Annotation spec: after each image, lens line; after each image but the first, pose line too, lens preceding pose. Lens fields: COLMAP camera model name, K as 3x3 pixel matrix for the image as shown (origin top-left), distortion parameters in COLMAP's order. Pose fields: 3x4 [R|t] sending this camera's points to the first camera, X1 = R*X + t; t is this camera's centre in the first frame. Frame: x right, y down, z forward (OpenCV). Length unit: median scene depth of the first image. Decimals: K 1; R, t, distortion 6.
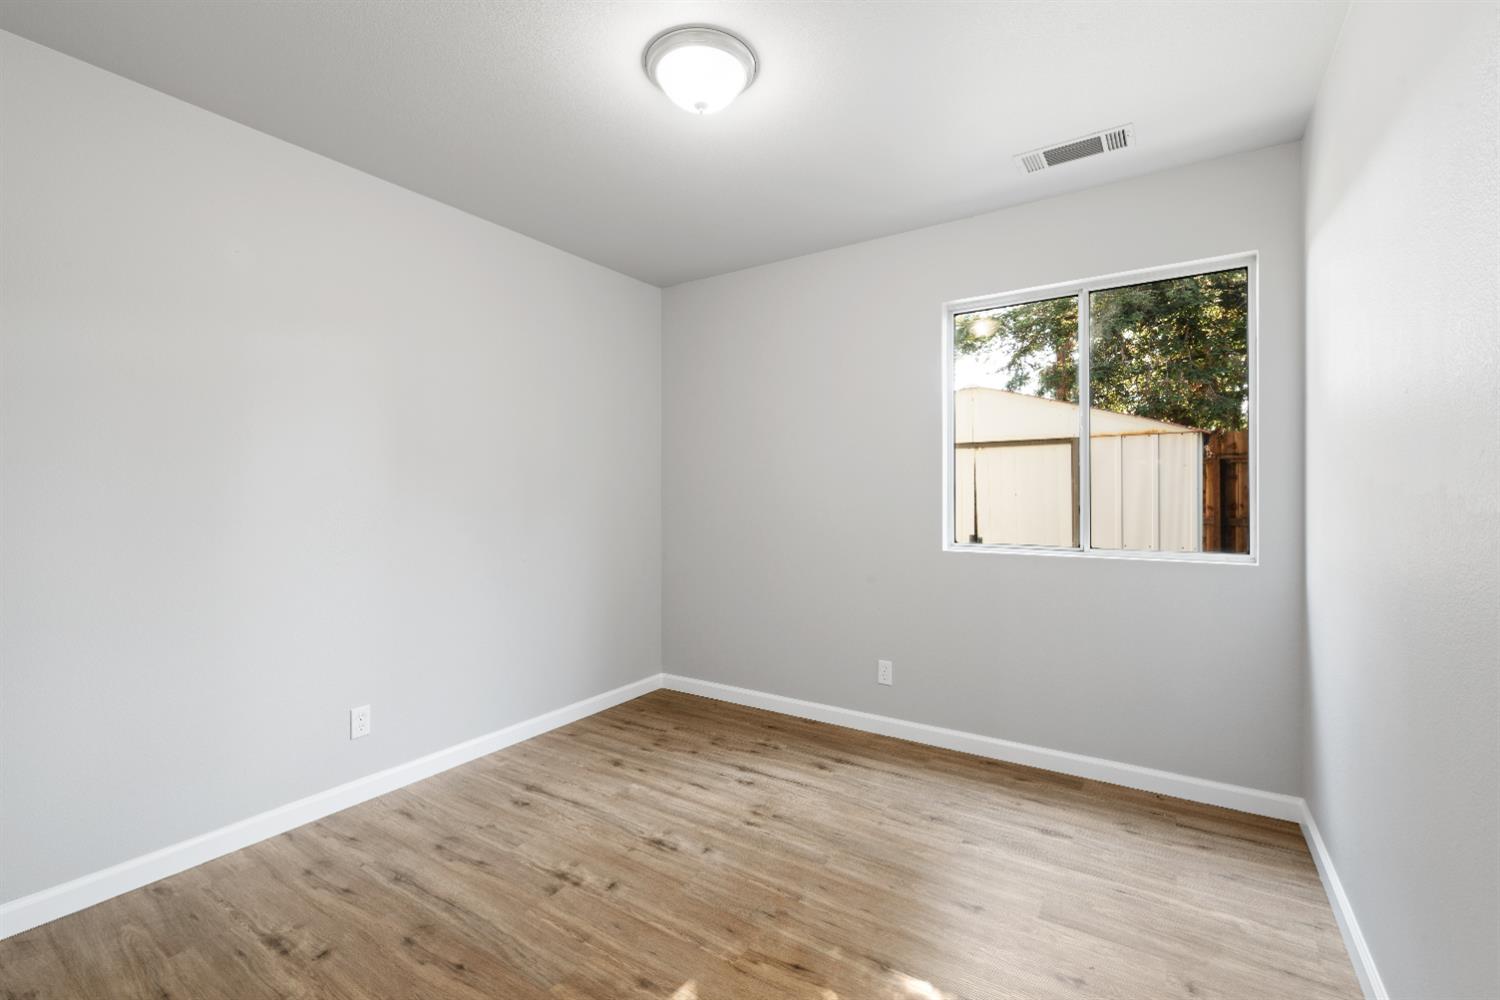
lens RADIAL K [[651.6, 0, 750.8], [0, 651.6, 496.0], [0, 0, 1]] dist [0.001814, 0.000426]
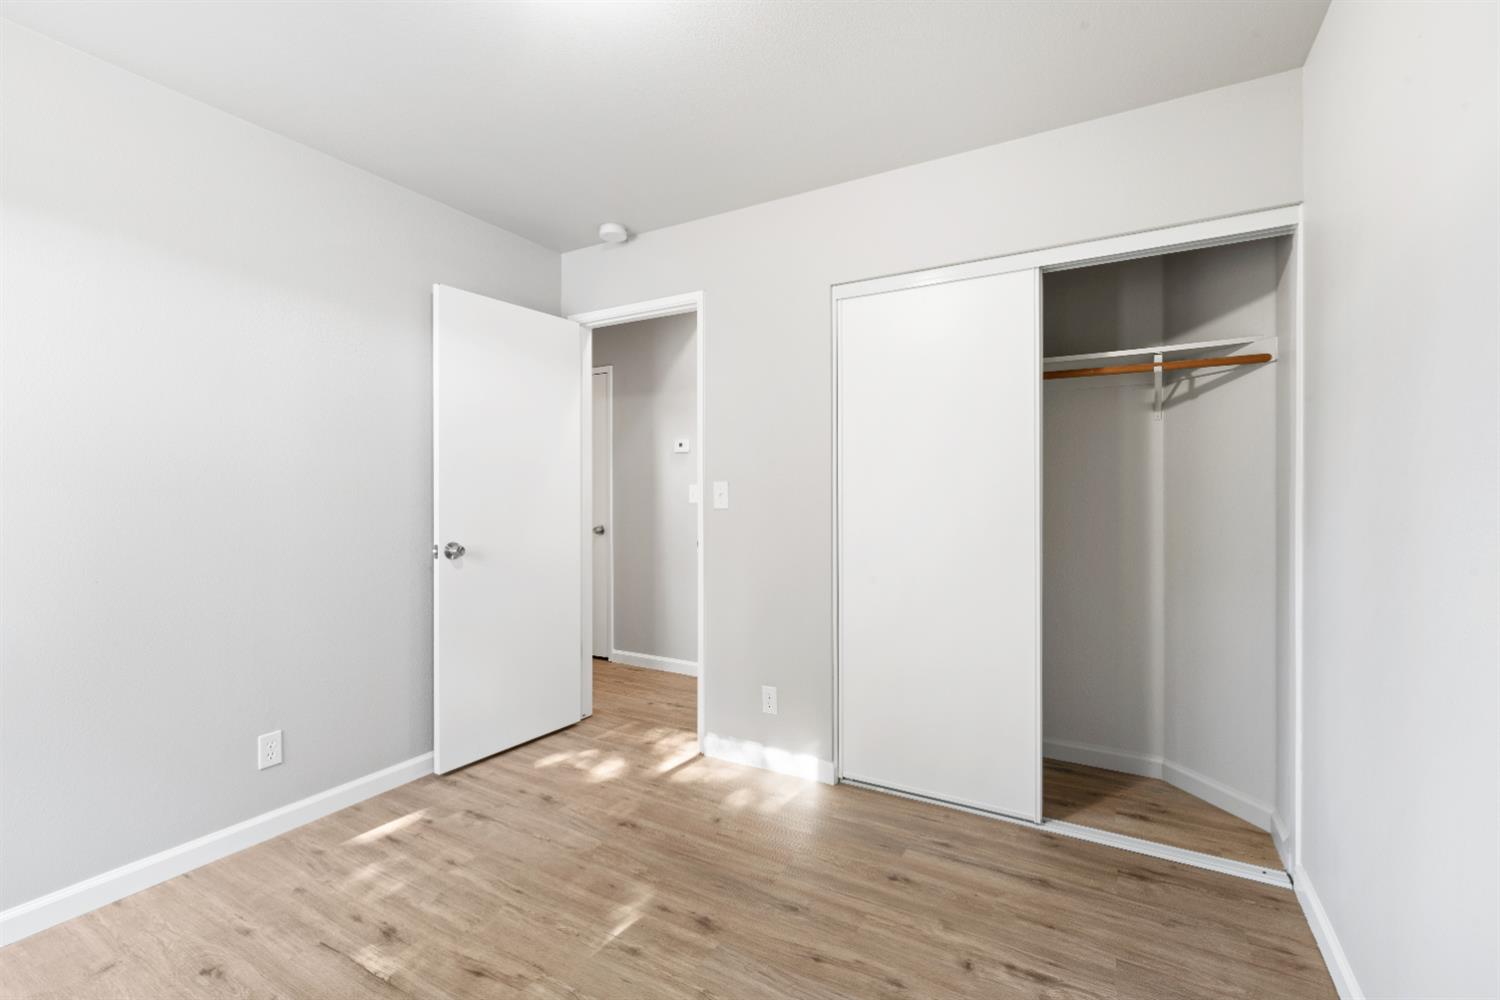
lens RADIAL K [[651.6, 0, 754.4], [0, 651.6, 500.8], [0, 0, 1]] dist [0.001814, 0.000426]
pose [[-0.998001, 0.005403, -0.062961, -0.283828], [0.004626, 0.999911, 0.012474, -0.006317], [0.063023, 0.012158, -0.997938, 1.973546]]
